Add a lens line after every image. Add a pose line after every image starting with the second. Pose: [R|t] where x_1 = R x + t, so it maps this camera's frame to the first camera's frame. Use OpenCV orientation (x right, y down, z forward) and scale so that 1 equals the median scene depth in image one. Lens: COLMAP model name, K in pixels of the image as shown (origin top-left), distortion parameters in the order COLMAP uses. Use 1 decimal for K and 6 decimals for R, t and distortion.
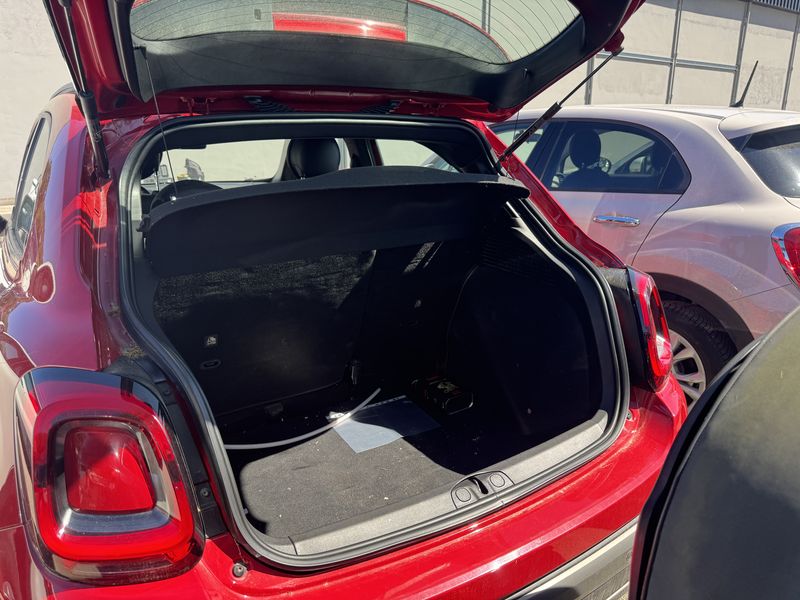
lens RADIAL K [[570.7, 0, 400.0], [0, 570.7, 300.0], [0, 0, 1]] dist [0.003594, 0.003539]
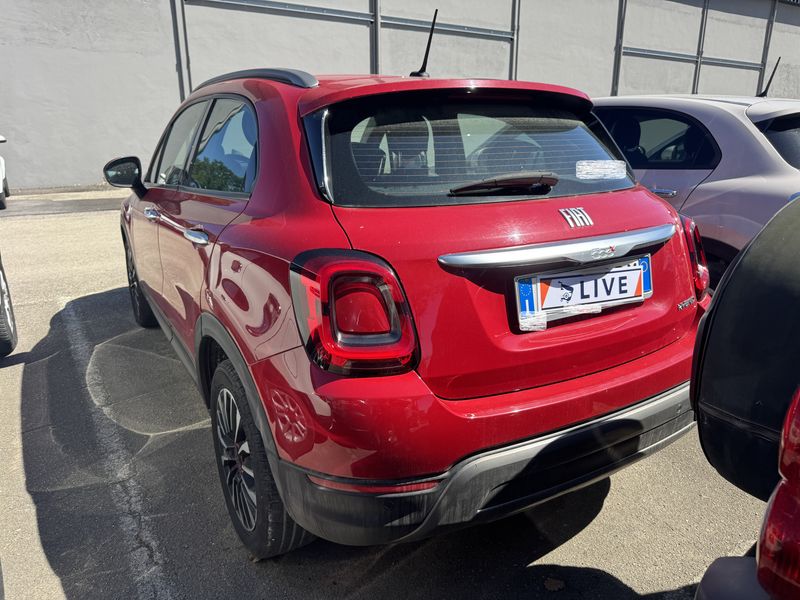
lens RADIAL K [[570.8, 0, 400.0], [0, 570.8, 300.0], [0, 0, 1]] dist [0.004005, -0.000142]
pose [[0.999511, 0.016010, -0.026856, -0.062452], [-0.015870, 0.999859, 0.005403, 0.045519], [0.026939, -0.004974, 0.999625, -0.106127]]
